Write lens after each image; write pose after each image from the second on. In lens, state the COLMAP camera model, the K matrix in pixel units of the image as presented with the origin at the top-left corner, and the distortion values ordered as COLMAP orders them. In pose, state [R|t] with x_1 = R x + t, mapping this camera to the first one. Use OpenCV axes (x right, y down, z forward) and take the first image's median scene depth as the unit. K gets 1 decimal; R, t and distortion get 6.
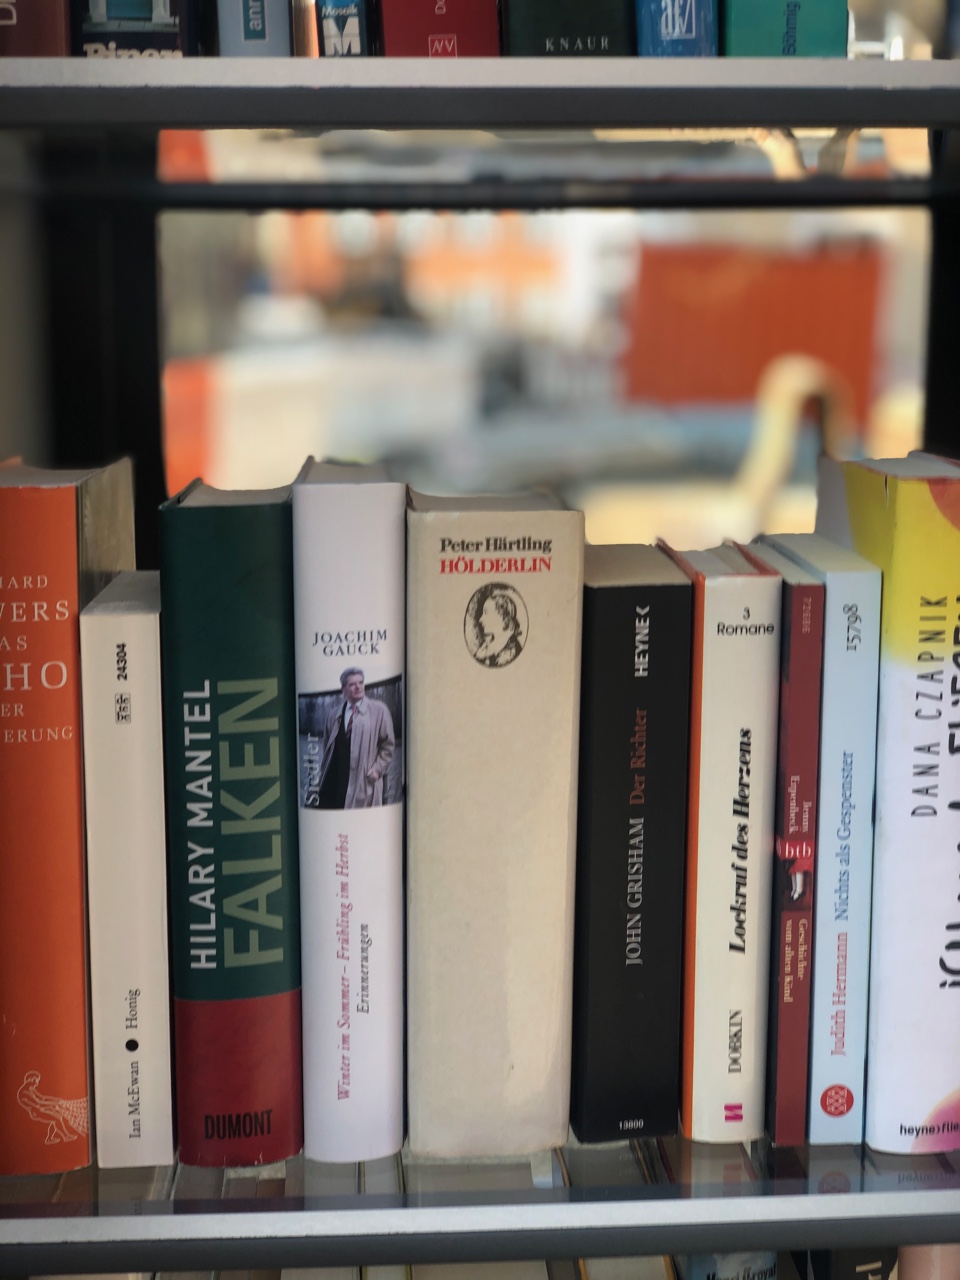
lens RADIAL K [[2102.7, 0, 480.0], [0, 2102.7, 640.0], [0, 0, 1]] dist [0.160002, -0.896504]
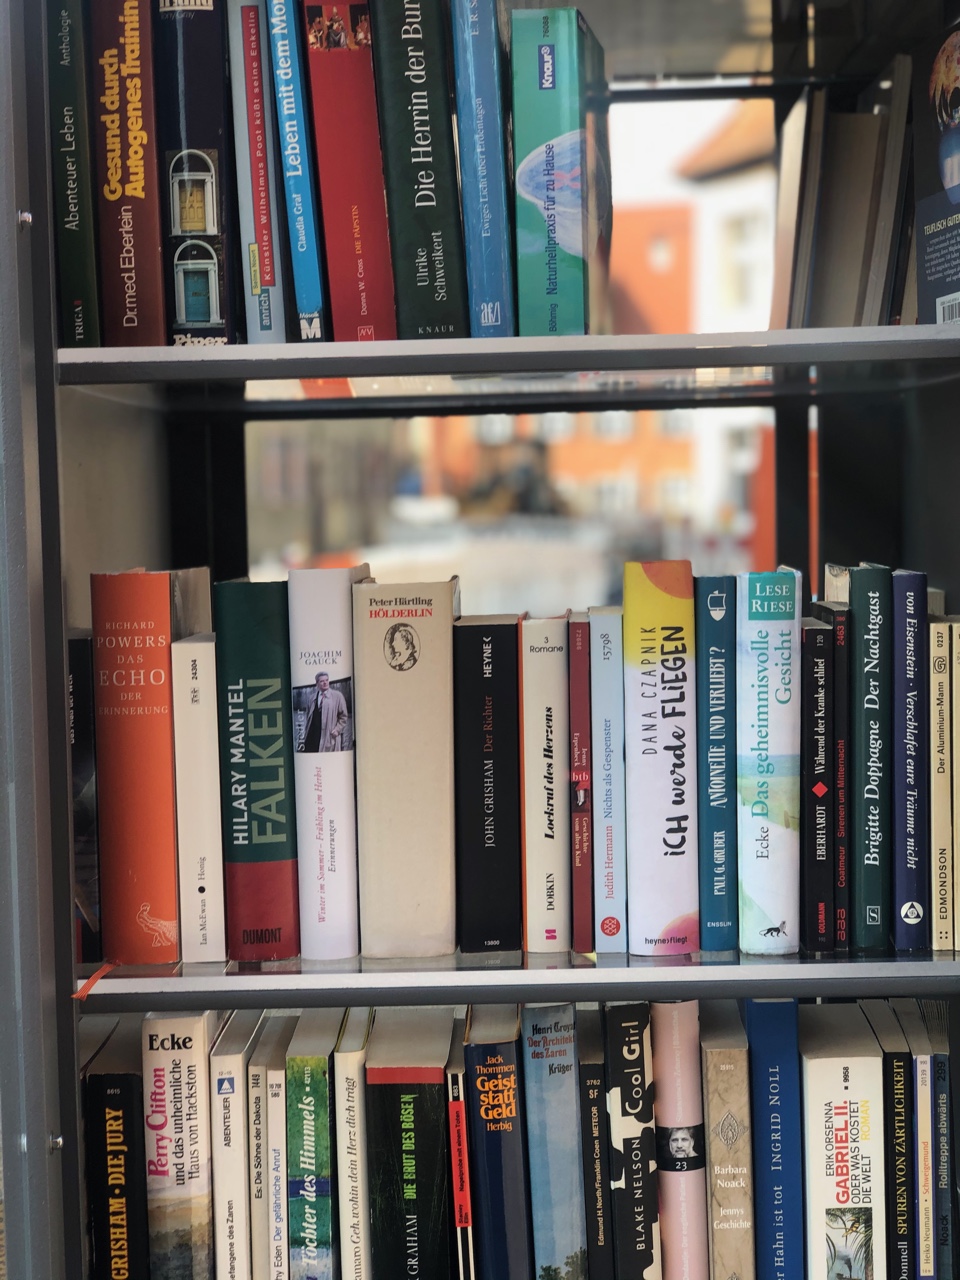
lens RADIAL K [[2102.7, 0, 480.0], [0, 2102.7, 640.0], [0, 0, 1]] dist [0.160002, -0.896504]
pose [[0.996880, -0.016673, -0.077149, 0.209075], [0.009605, 0.995797, -0.091084, 0.148494], [0.078343, 0.090059, 0.992850, -0.758279]]
